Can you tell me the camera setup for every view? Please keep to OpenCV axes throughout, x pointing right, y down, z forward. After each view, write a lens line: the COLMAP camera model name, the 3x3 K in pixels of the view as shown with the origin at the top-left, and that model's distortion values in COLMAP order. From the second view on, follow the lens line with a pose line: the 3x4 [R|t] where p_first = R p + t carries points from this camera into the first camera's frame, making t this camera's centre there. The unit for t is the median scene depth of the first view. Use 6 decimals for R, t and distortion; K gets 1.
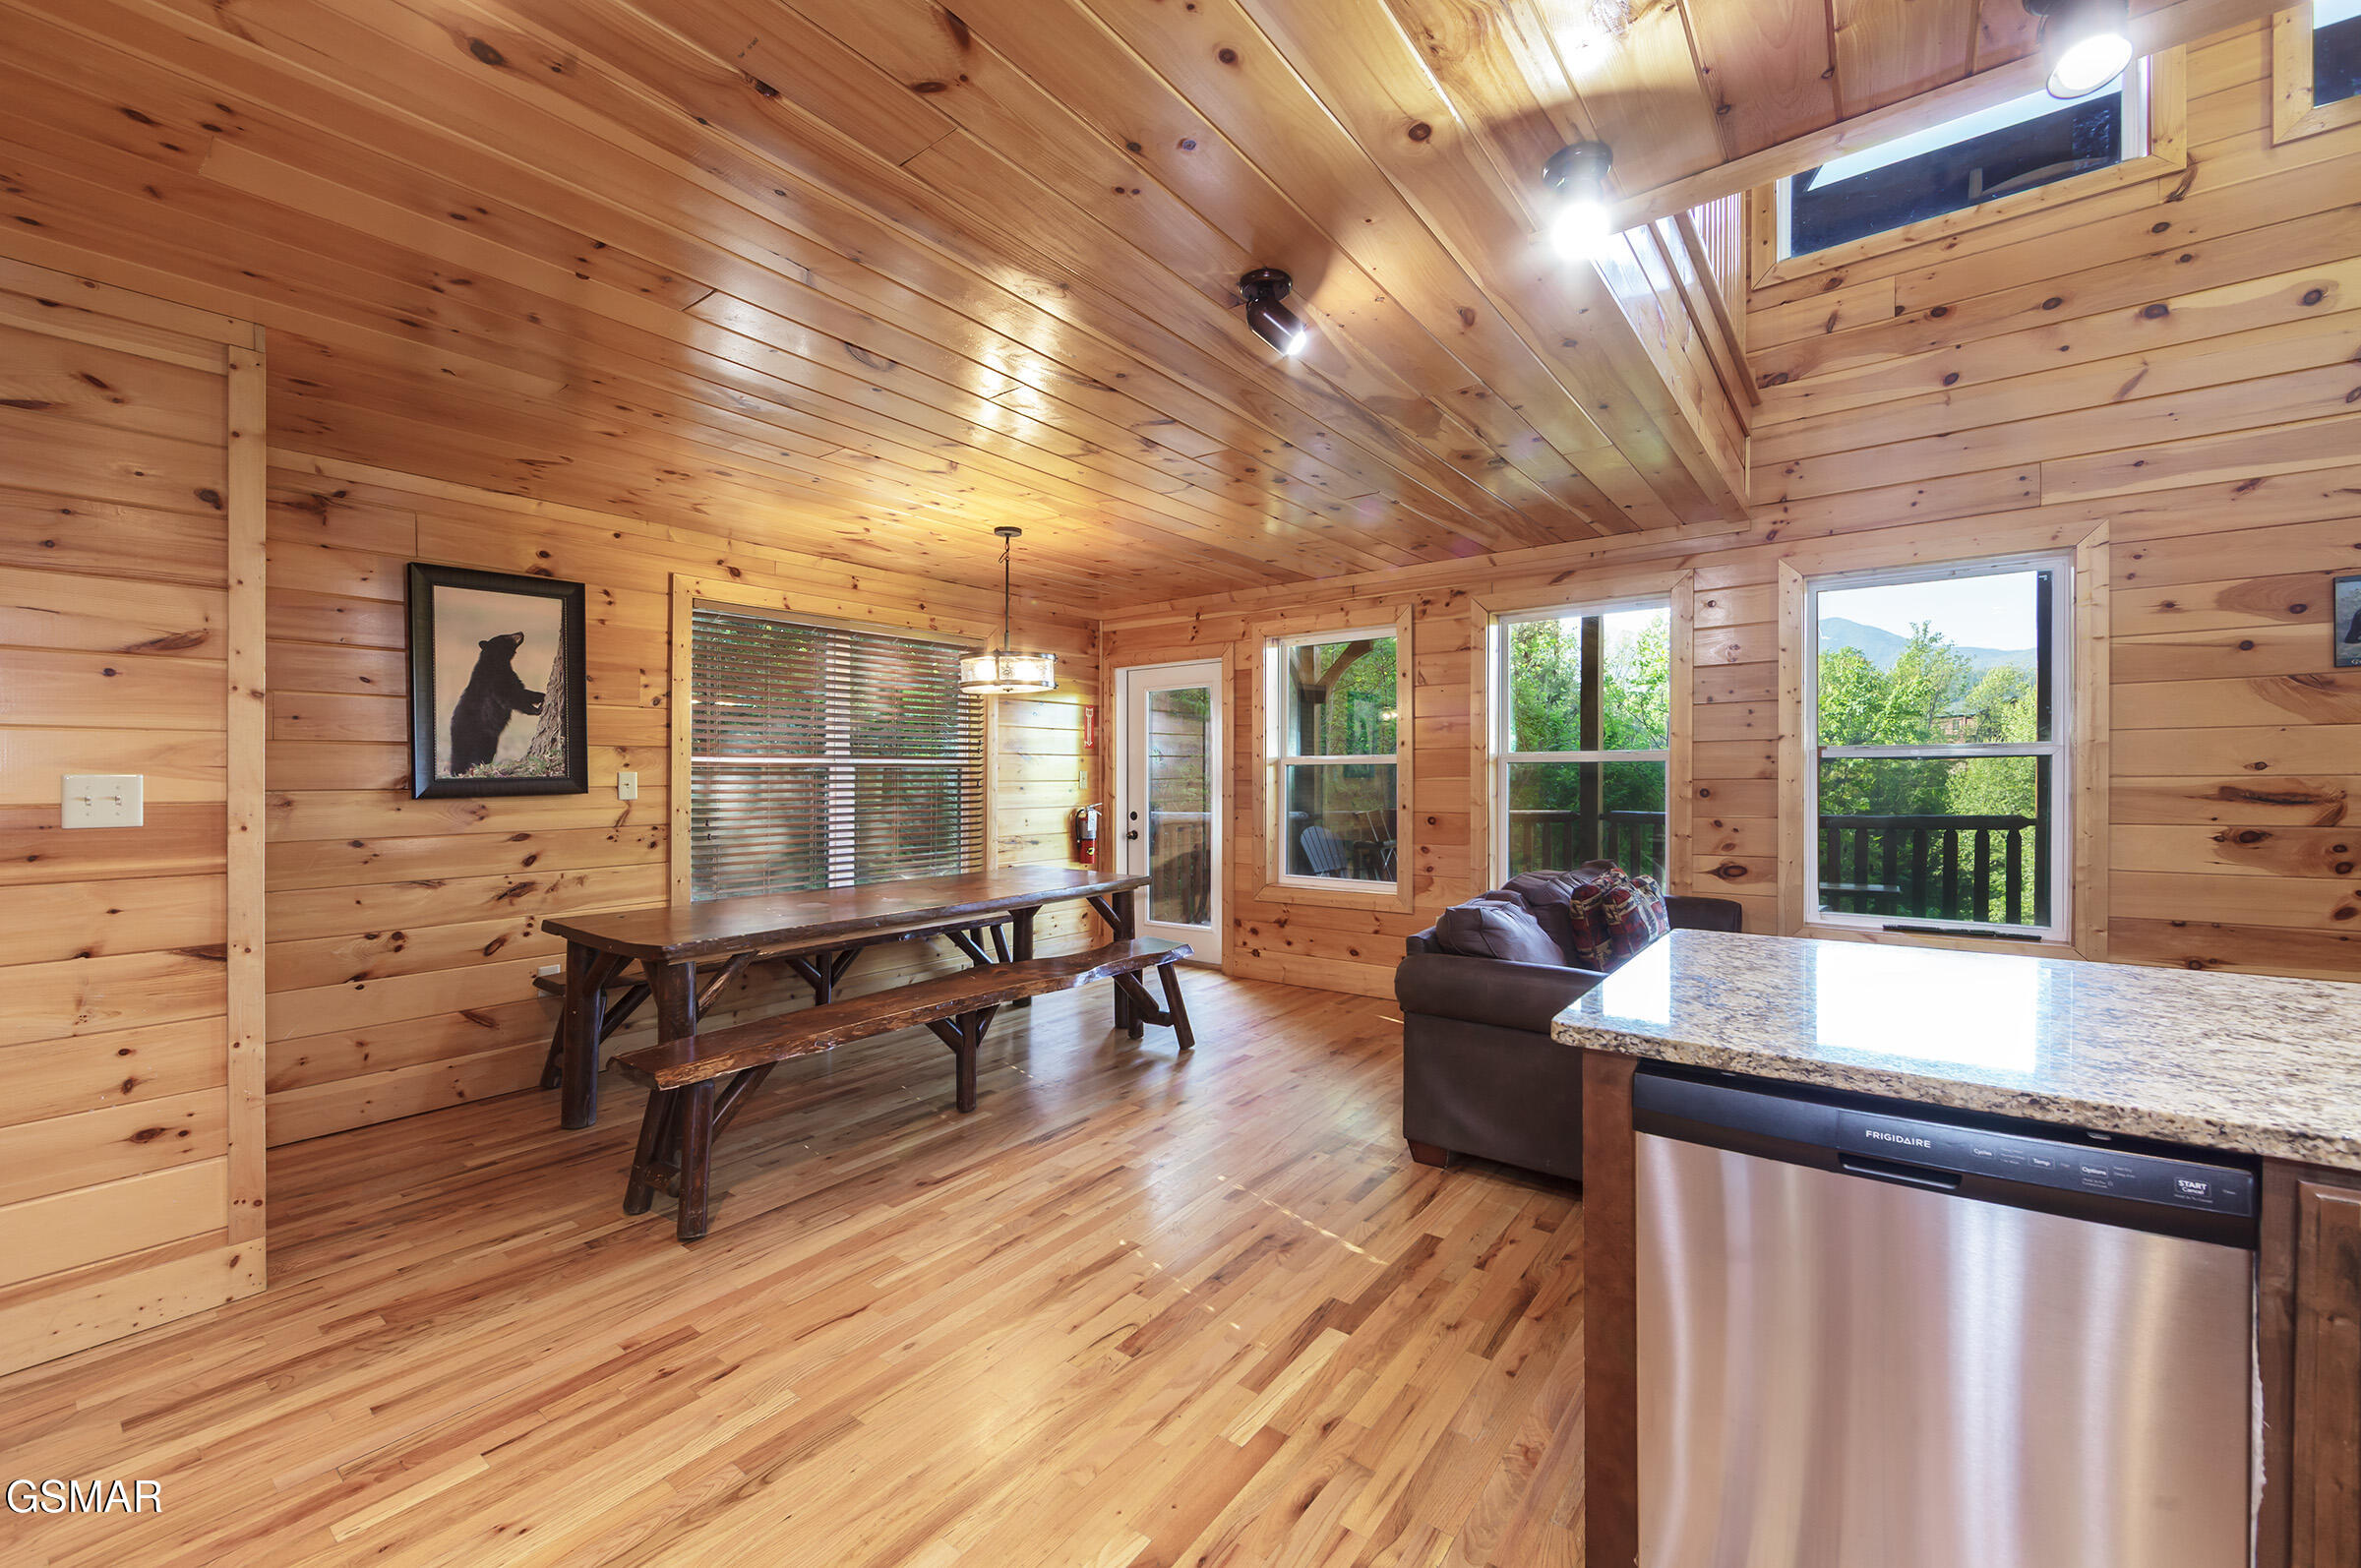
lens RADIAL K [[949.9, 0, 1172.7], [0, 949.9, 781.8], [0, 0, 1]] dist [-0.002296, 0.000245]
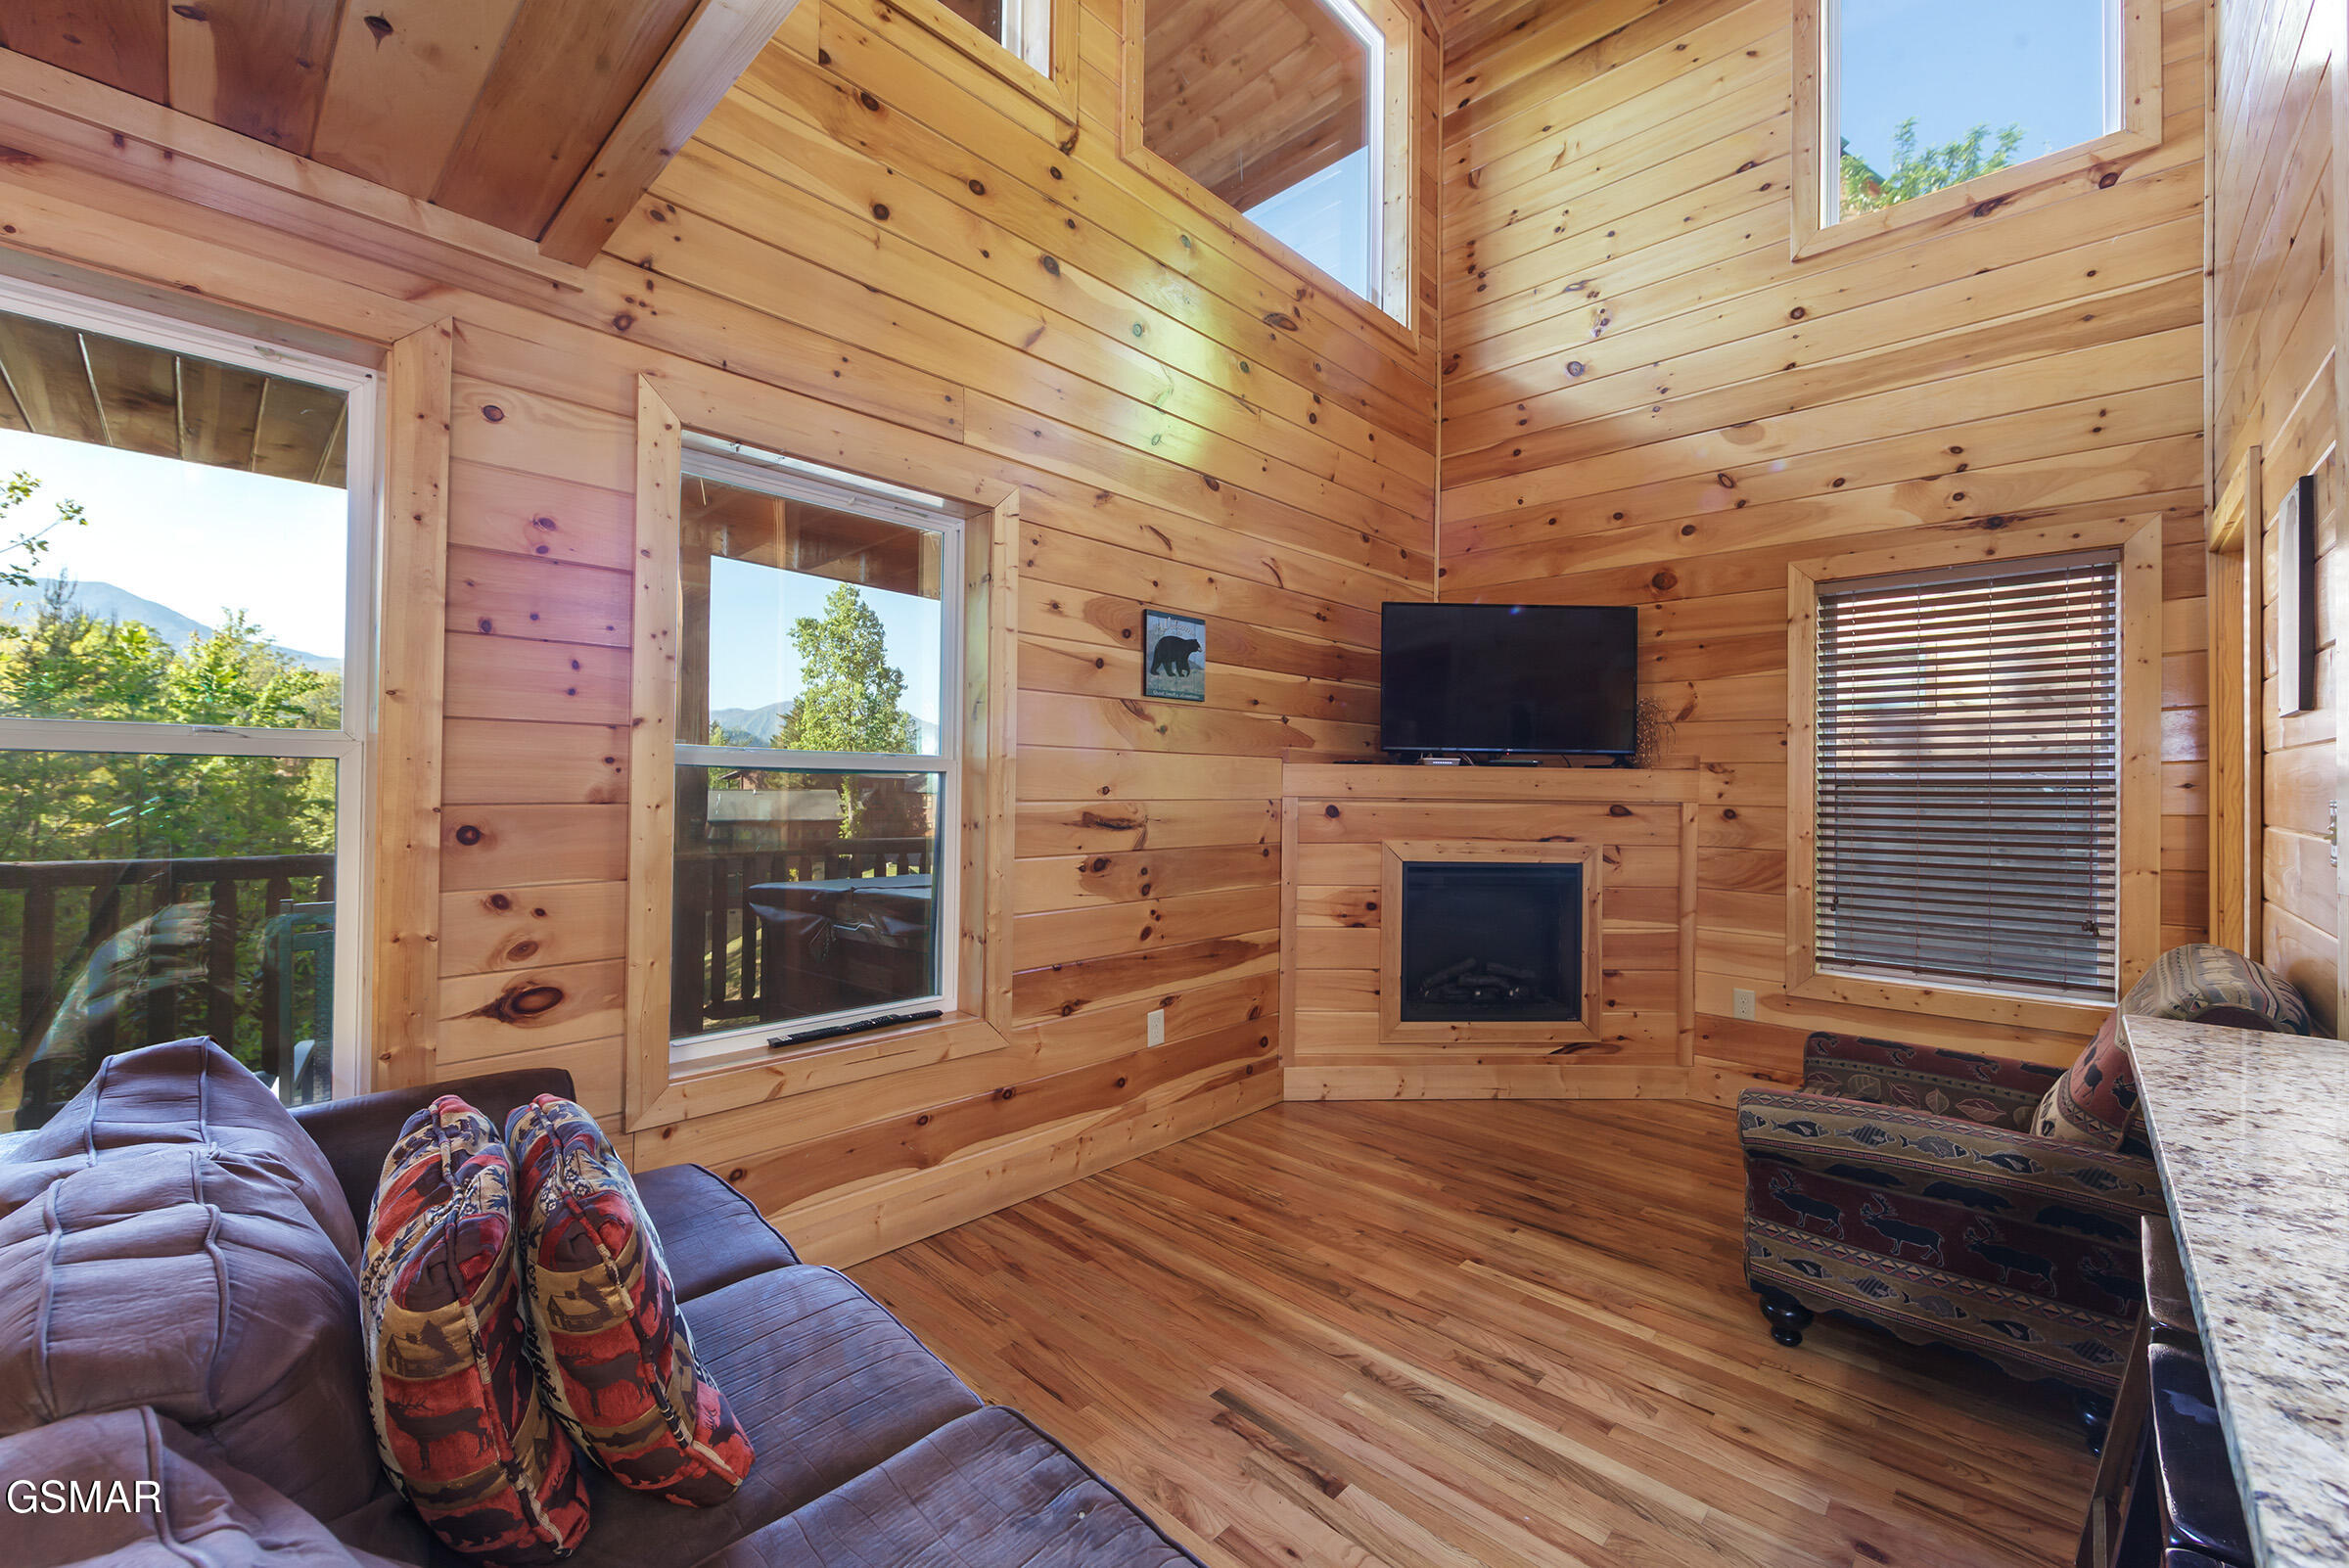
lens RADIAL K [[945.1, 0, 1205.5], [0, 945.1, 788.9], [0, 0, 1]] dist [-0.002296, 0.000245]
pose [[0.090964, 0.009598, 0.995808, 0.171495], [-0.006668, 0.999937, -0.009029, -0.008789], [-0.995832, -0.005819, 0.091023, 0.692021]]
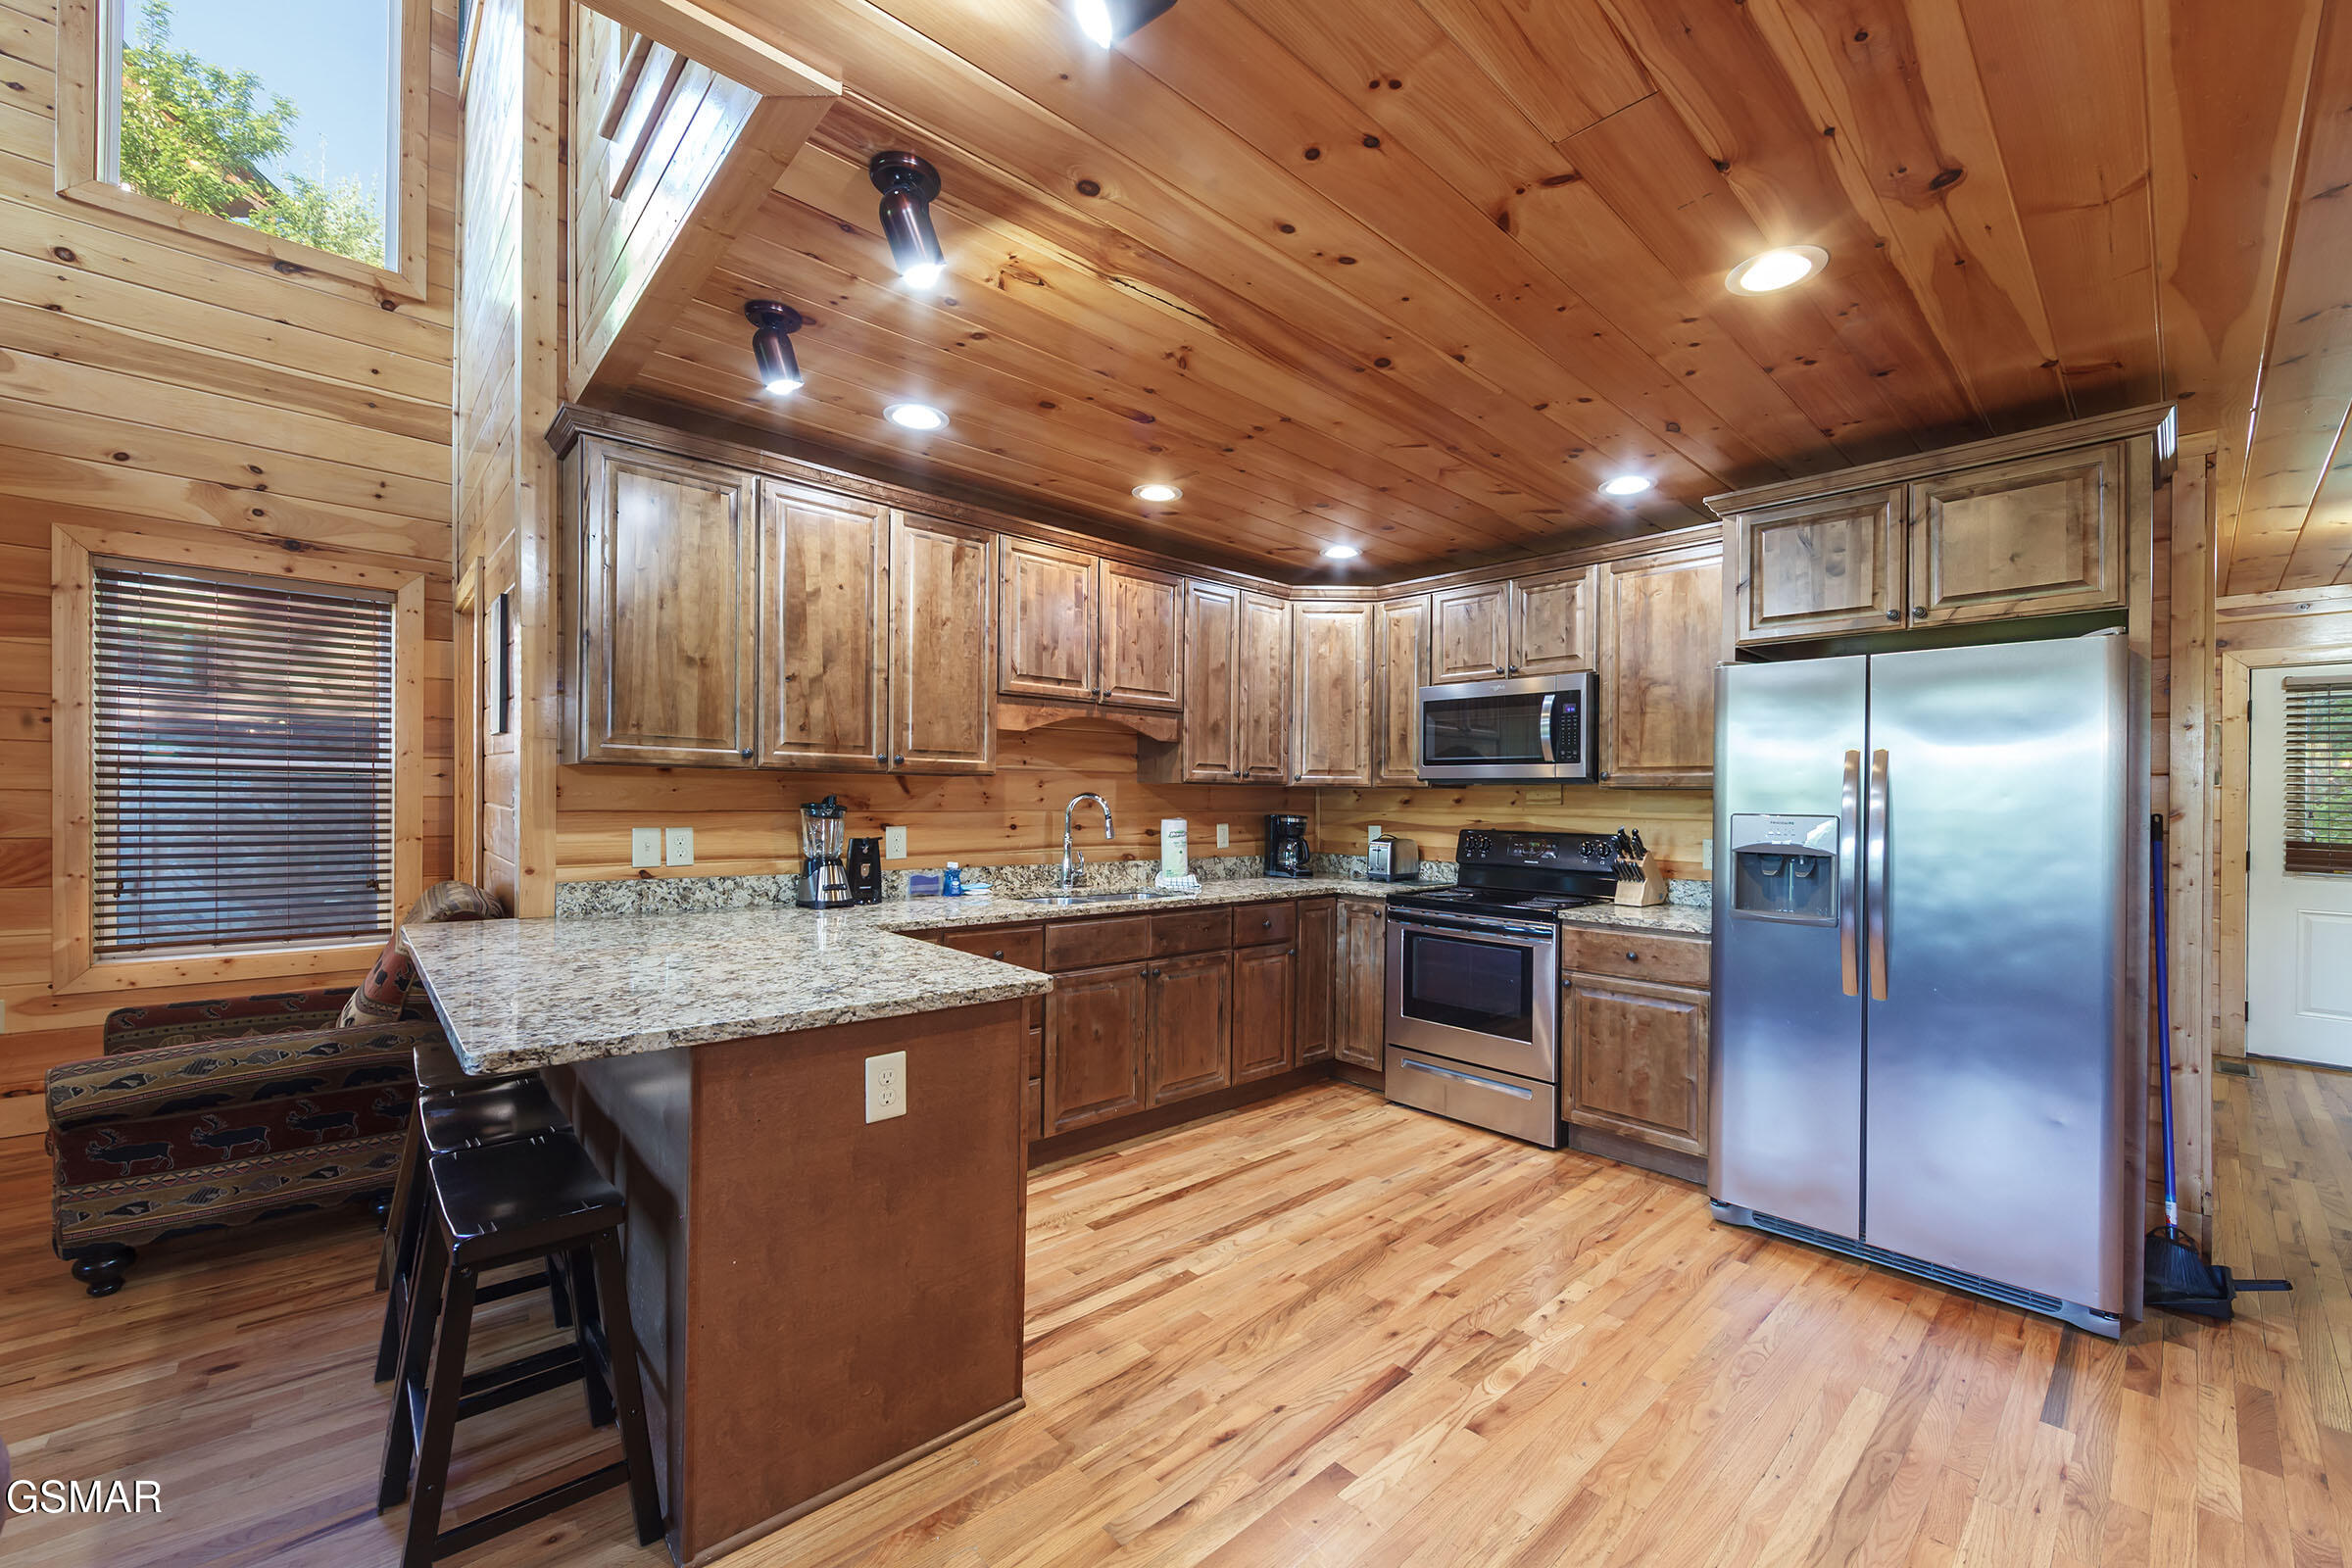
lens RADIAL K [[946.3, 0, 1195.3], [0, 946.3, 802.1], [0, 0, 1]] dist [-0.002296, 0.000245]
pose [[-0.983648, -0.010278, 0.179806, -0.017343], [-0.008893, 0.999924, 0.008510, -0.010043], [-0.179880, 0.006772, -0.983665, 0.857224]]
